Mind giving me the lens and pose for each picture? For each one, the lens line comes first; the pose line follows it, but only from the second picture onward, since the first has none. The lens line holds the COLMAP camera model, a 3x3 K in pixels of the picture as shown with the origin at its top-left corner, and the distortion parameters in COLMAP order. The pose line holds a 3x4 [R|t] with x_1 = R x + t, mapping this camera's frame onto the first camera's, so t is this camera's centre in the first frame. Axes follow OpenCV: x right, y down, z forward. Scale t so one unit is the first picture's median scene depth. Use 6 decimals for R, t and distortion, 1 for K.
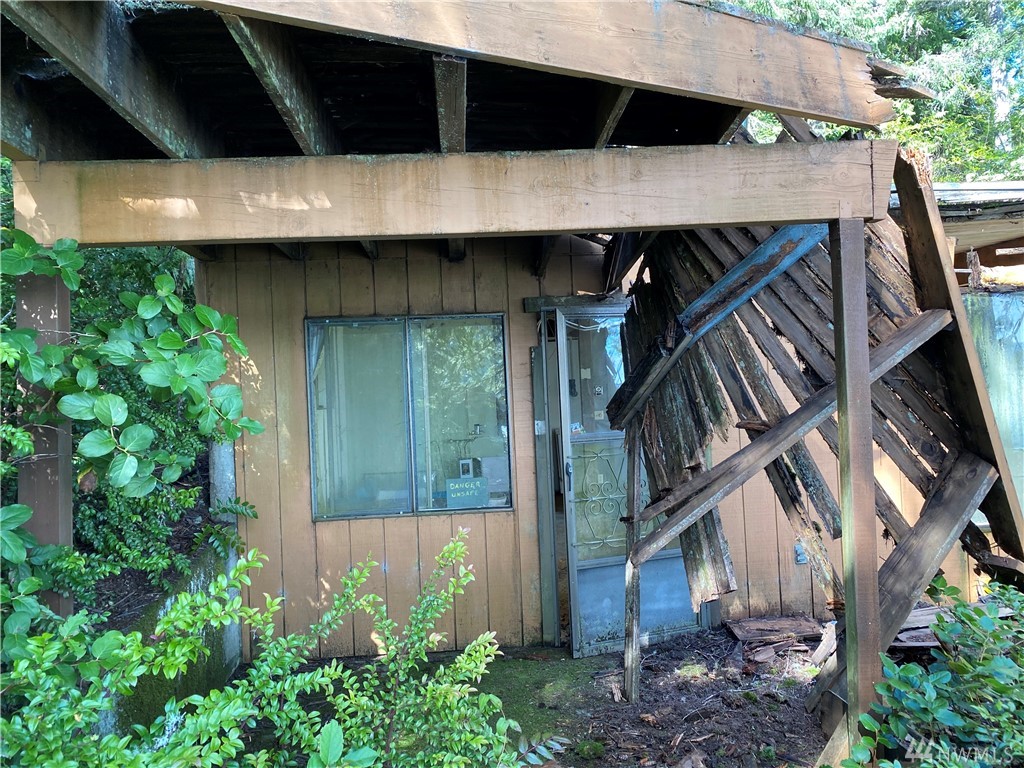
lens RADIAL K [[775.7, 0, 508.5], [0, 775.7, 386.4], [0, 0, 1]] dist [0.051160, -0.086546]
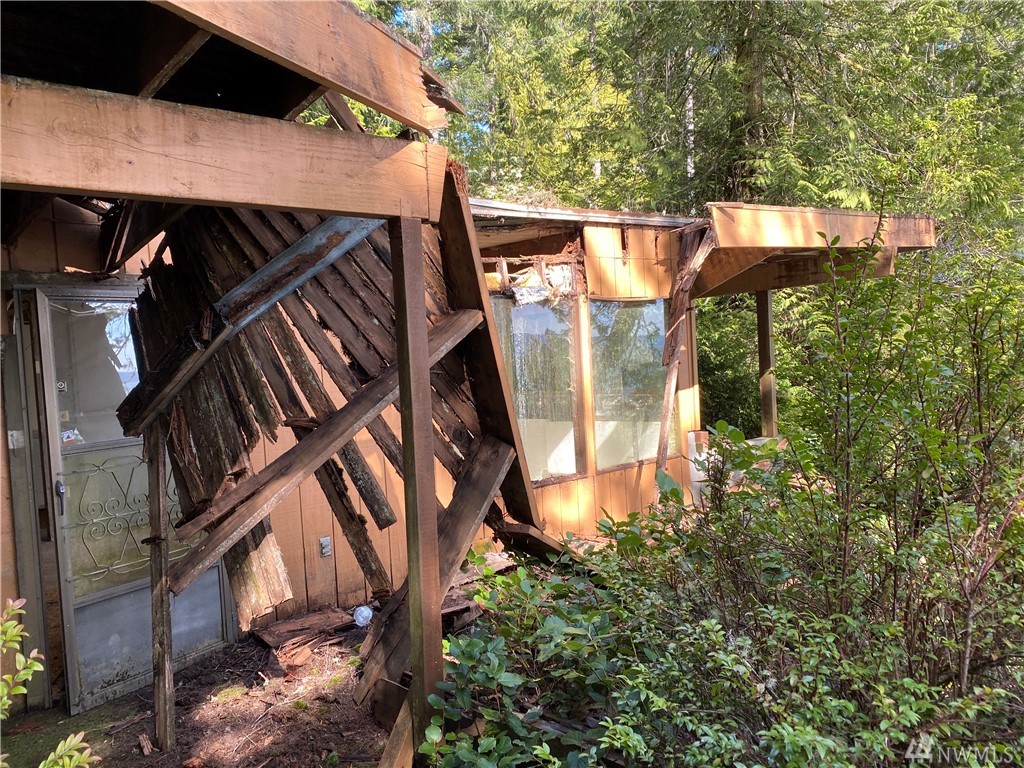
lens RADIAL K [[775.7, 0, 508.5], [0, 775.7, 386.4], [0, 0, 1]] dist [0.051160, -0.086546]
pose [[0.778628, -0.027442, 0.626885, -0.085123], [0.017340, 0.999603, 0.022220, -0.011445], [-0.627246, -0.006431, 0.778795, 0.098233]]
